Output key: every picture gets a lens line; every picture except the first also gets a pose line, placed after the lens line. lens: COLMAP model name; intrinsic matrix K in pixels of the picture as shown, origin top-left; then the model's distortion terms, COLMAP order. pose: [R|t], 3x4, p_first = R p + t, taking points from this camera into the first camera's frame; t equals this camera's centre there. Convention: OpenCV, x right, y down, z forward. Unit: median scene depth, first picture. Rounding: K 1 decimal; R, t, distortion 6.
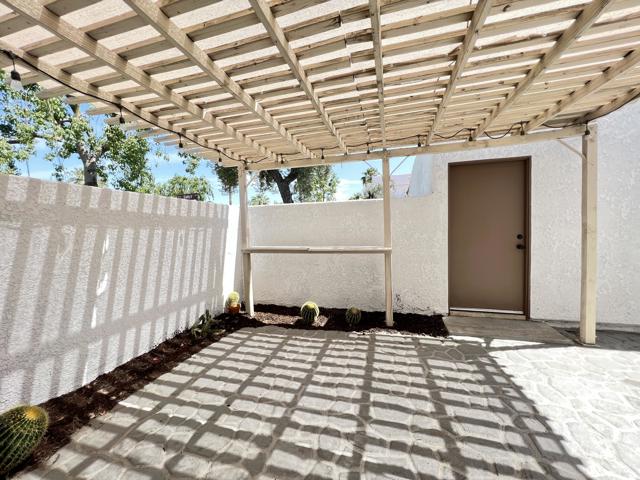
lens RADIAL K [[256.0, 0, 318.0], [0, 256.0, 238.4], [0, 0, 1]] dist [-0.000399, -0.000335]
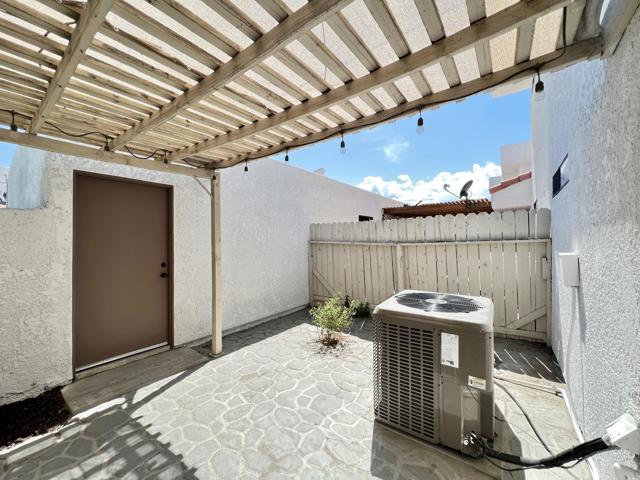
lens RADIAL K [[256.0, 0, 318.0], [0, 256.0, 238.4], [0, 0, 1]] dist [-0.000399, -0.000335]
pose [[0.346914, 0.031630, 0.937363, 0.089237], [0.037341, 0.998173, -0.047502, -0.047390], [-0.937153, 0.051481, 0.345100, 0.127482]]
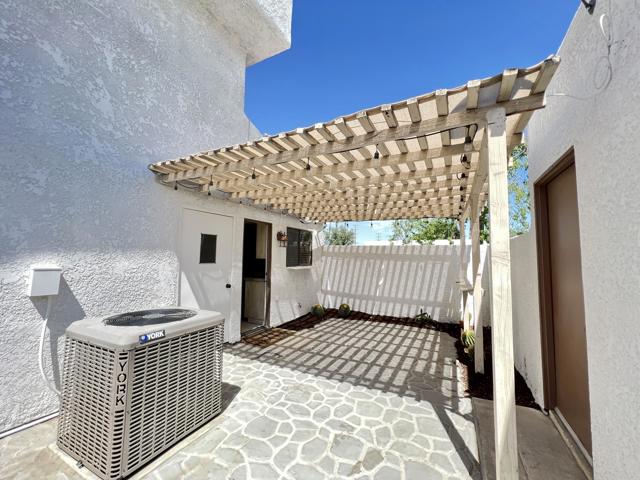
lens RADIAL K [[256.0, 0, 318.0], [0, 256.0, 238.4], [0, 0, 1]] dist [-0.000399, -0.000335]
pose [[-0.192848, -0.049296, -0.979989, 1.616073], [-0.044579, 0.998146, -0.041437, -0.109285], [0.980215, 0.035696, -0.194689, 0.703198]]
